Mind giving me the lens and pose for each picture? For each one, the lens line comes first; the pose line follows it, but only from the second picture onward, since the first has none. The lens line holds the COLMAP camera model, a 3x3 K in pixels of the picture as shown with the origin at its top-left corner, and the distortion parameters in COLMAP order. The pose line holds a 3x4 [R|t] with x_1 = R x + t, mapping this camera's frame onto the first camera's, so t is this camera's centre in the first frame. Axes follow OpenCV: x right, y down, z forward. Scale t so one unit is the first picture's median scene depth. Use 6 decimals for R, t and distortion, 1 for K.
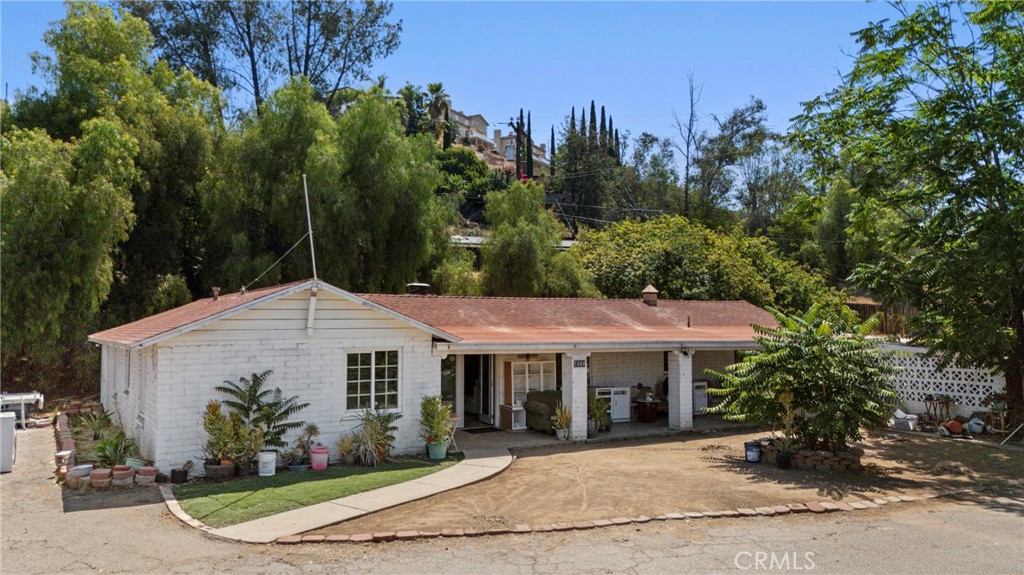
lens RADIAL K [[766.7, 0, 512.0], [0, 766.7, 287.5], [0, 0, 1]] dist [0.094030, -0.087425]
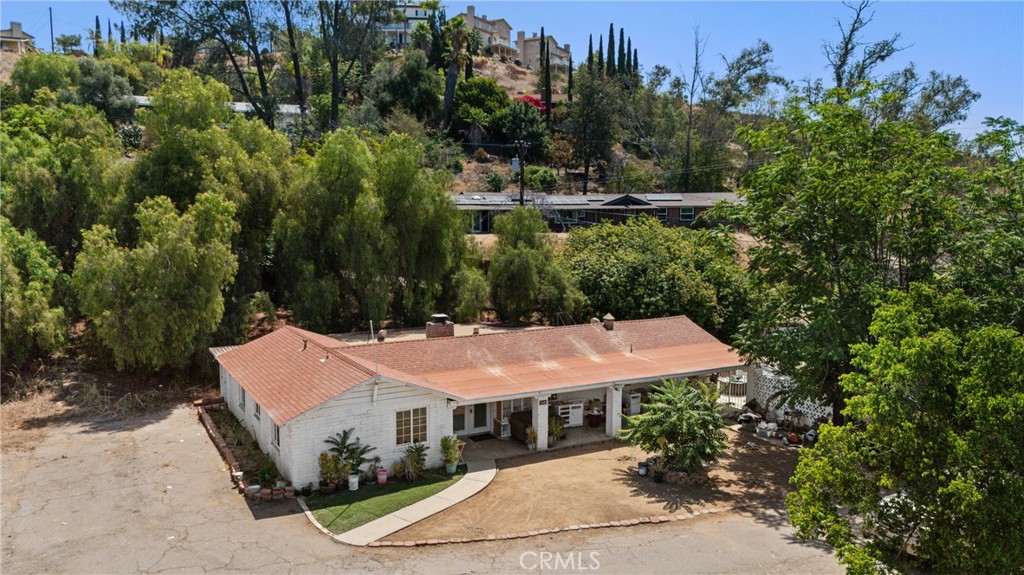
lens RADIAL K [[766.7, 0, 512.0], [0, 766.7, 287.5], [0, 0, 1]] dist [0.094030, -0.087425]
pose [[0.999399, 0.009853, -0.033245, 0.074814], [-0.004720, 0.988510, 0.151081, -0.365697], [0.034351, -0.150833, 0.987962, -0.500990]]
